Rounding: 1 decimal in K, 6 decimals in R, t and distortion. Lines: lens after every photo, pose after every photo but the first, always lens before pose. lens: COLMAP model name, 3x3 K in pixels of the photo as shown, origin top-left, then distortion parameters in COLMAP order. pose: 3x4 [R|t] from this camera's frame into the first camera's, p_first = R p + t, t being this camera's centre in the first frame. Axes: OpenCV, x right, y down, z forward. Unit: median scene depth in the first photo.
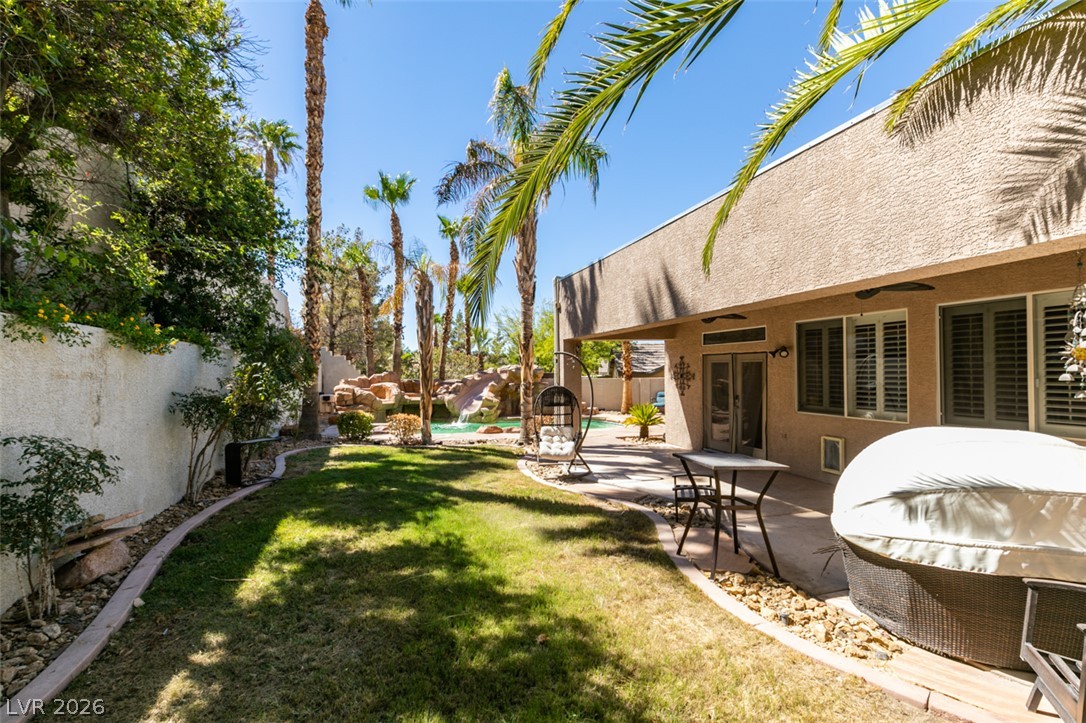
lens RADIAL K [[489.9, 0, 545.3], [0, 489.9, 362.2], [0, 0, 1]] dist [0.000826, -0.000129]
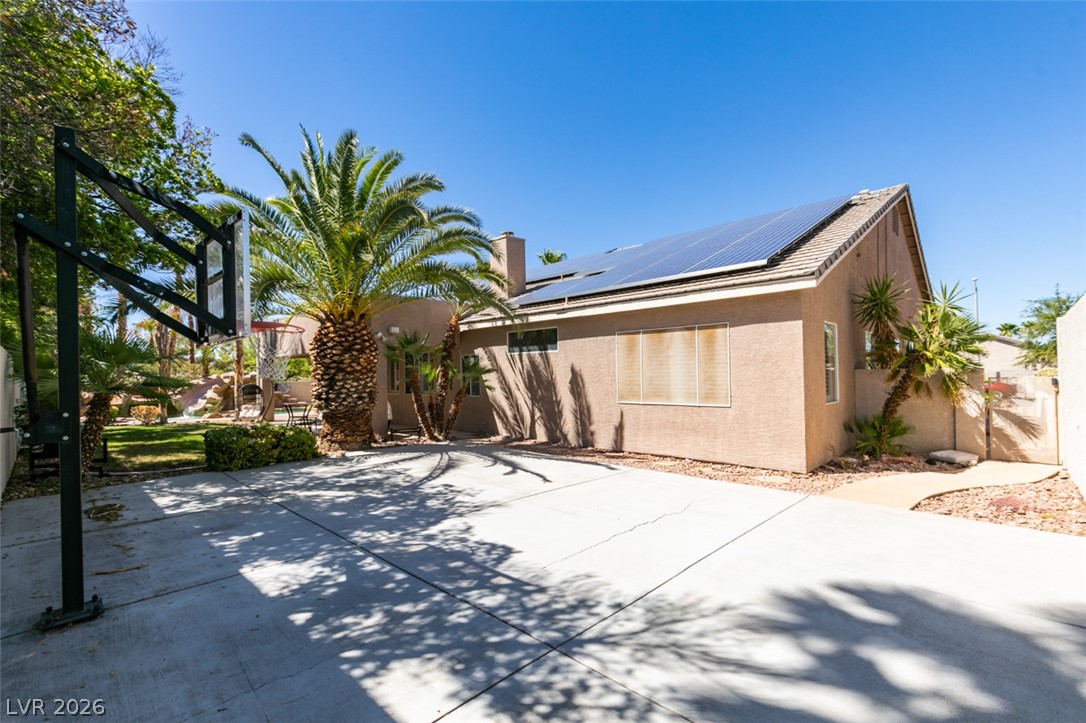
lens RADIAL K [[489.9, 0, 545.3], [0, 489.9, 362.2], [0, 0, 1]] dist [0.000826, -0.000129]
pose [[0.889192, -0.003185, 0.457523, 0.080119], [0.006071, 0.999970, -0.004838, -0.010291], [-0.457494, 0.007079, 0.889184, -0.601782]]
